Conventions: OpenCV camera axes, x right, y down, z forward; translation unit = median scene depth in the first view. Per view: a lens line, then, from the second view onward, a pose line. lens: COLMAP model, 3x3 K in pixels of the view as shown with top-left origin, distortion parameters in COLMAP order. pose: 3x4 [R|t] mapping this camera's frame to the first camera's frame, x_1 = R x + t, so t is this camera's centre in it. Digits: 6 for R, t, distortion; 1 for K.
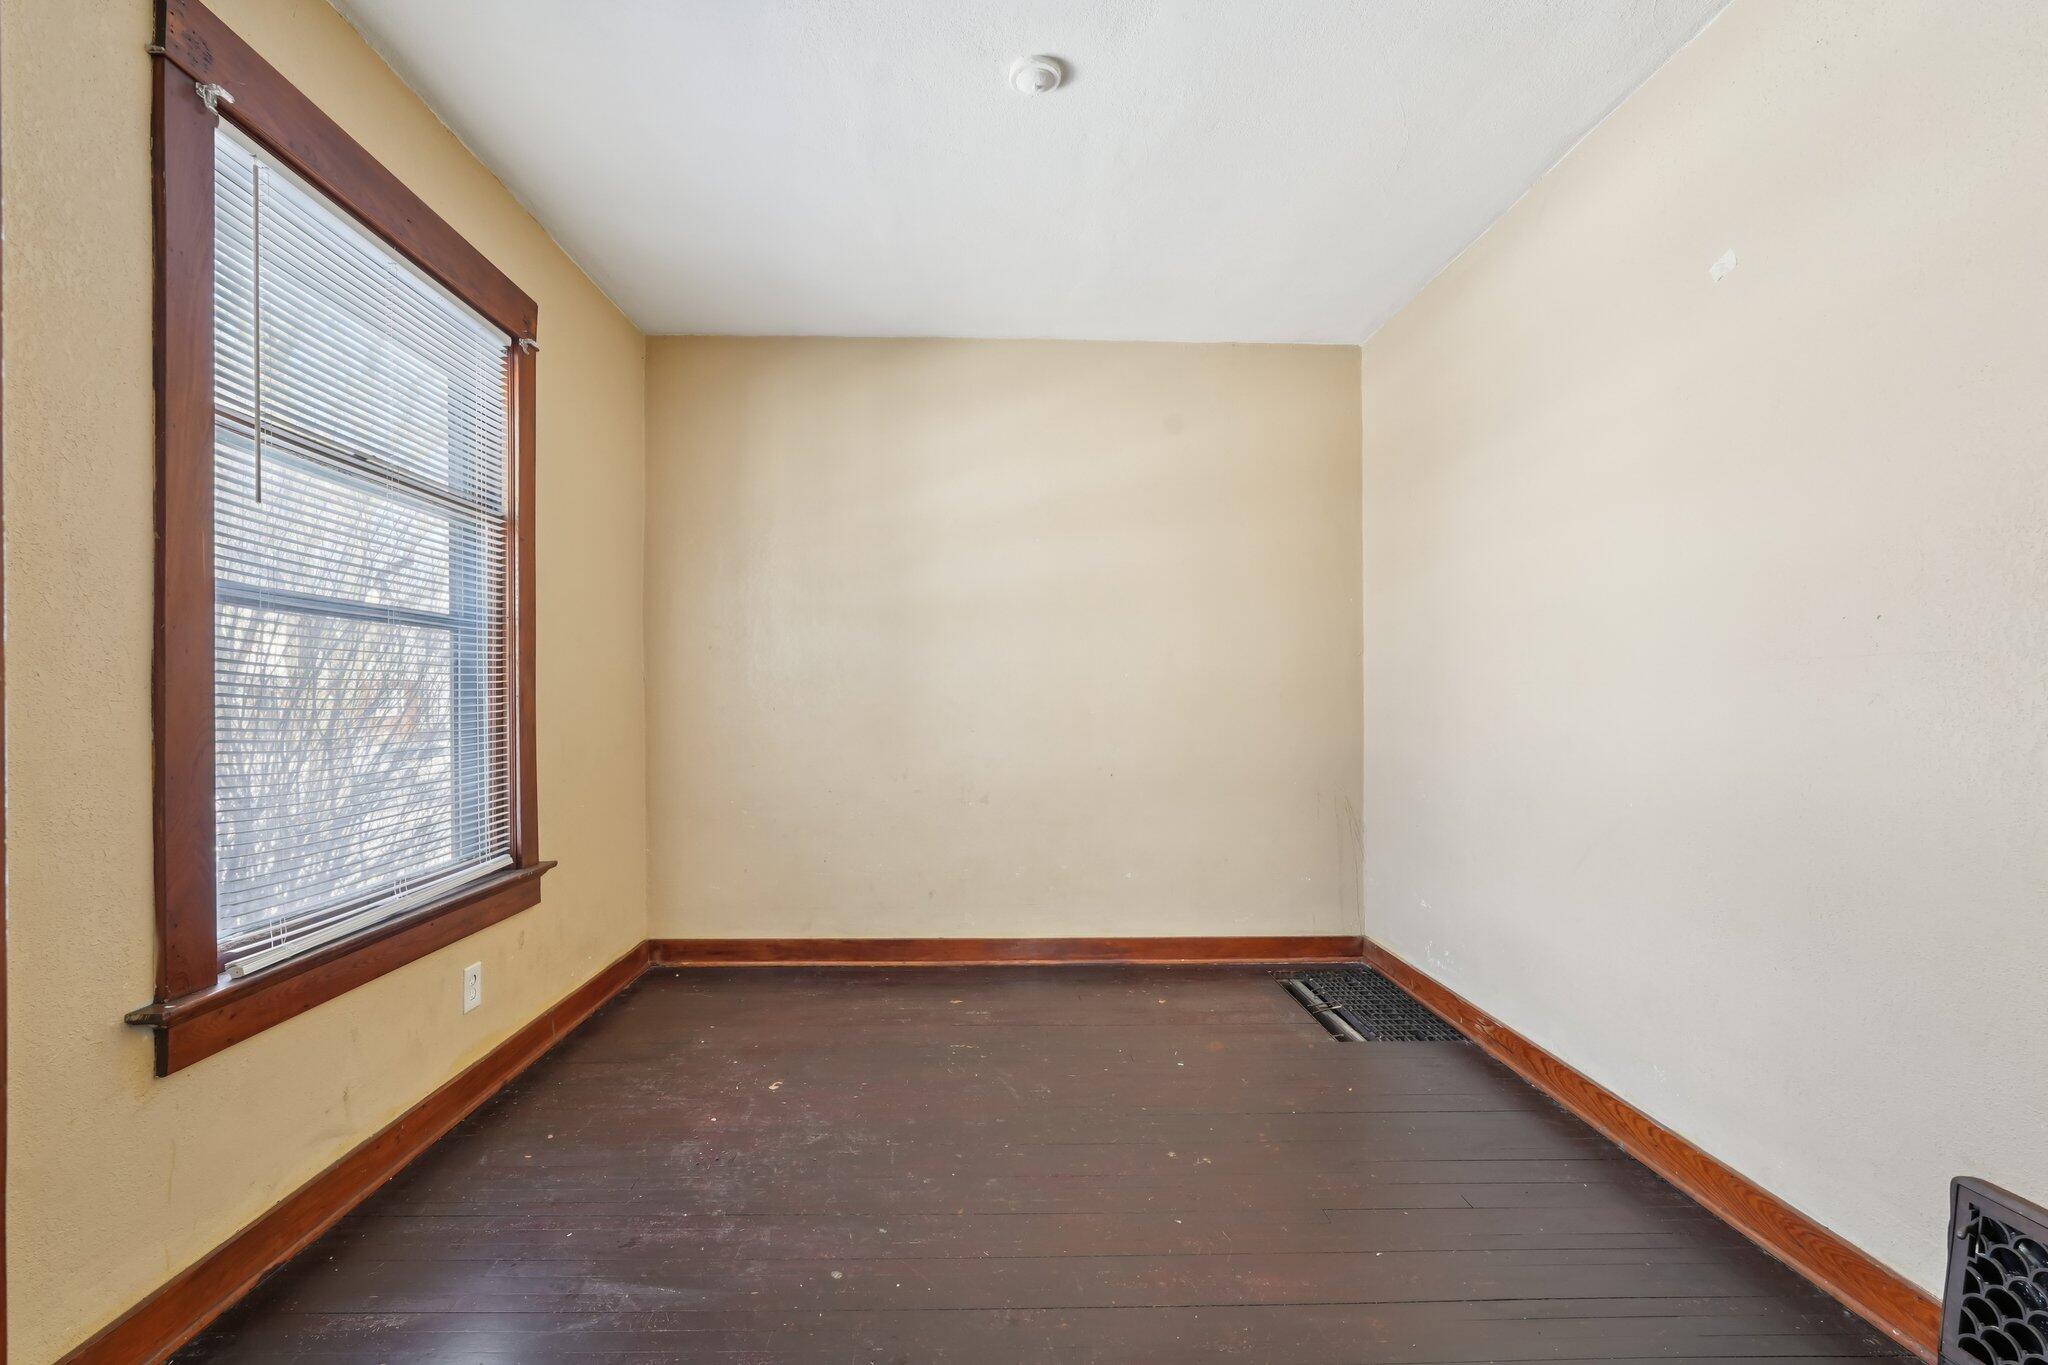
lens RADIAL K [[901.1, 0, 1020.2], [0, 901.1, 686.1], [0, 0, 1]] dist [-0.012082, 0.005181]
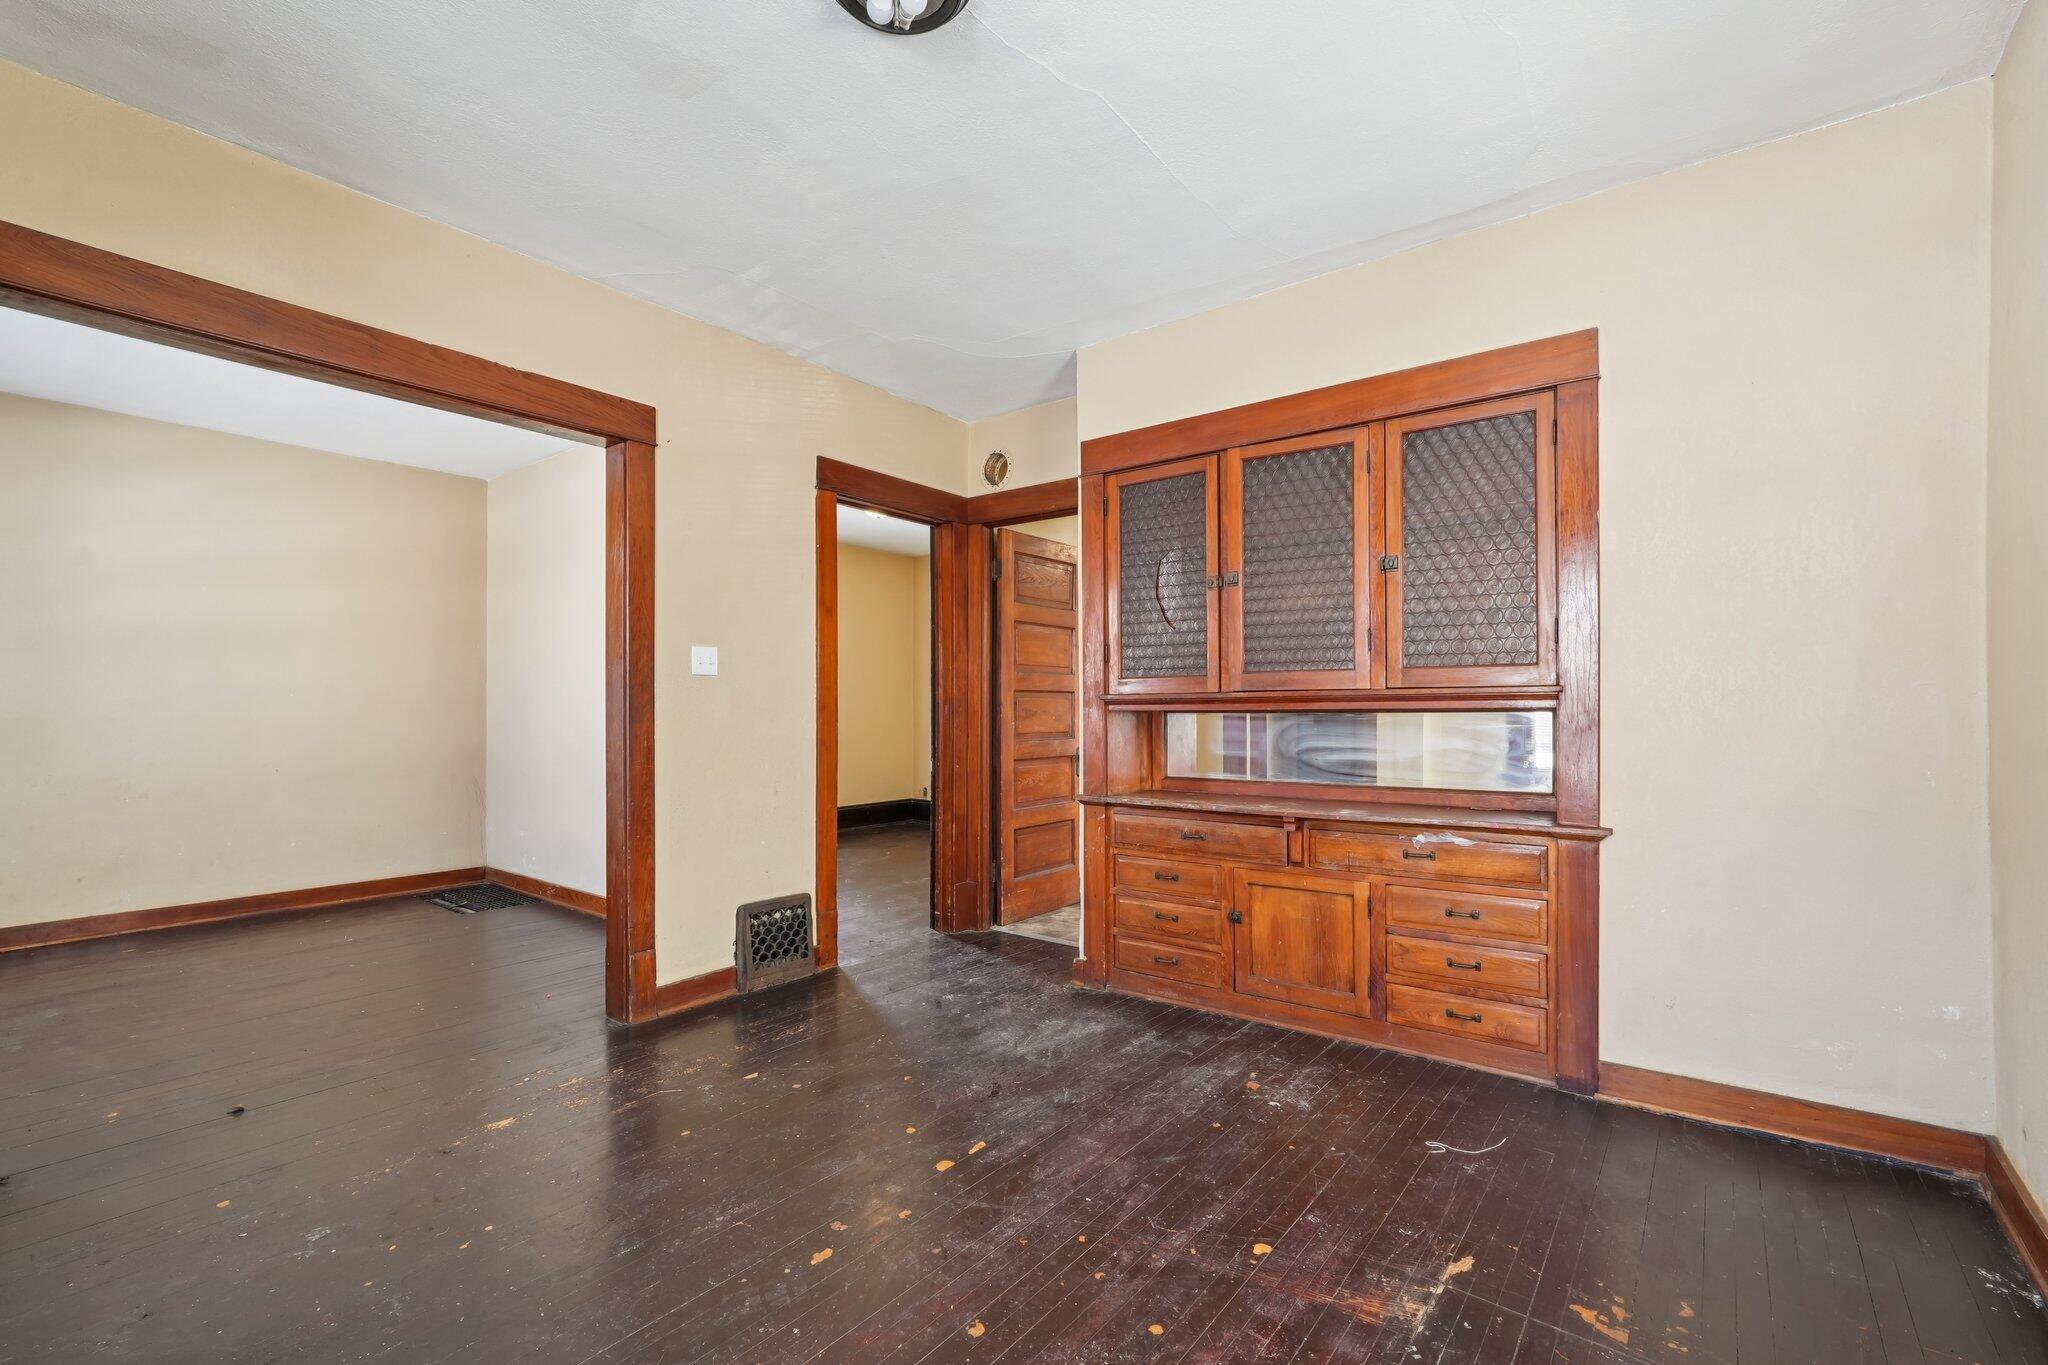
lens RADIAL K [[901.1, 0, 1022.7], [0, 901.1, 693.4], [0, 0, 1]] dist [-0.012082, 0.005181]
pose [[0.652603, 0.010569, 0.757626, -0.185447], [0.000586, 0.999895, -0.014454, 0.005498], [-0.757700, 0.009876, 0.652528, -0.701857]]
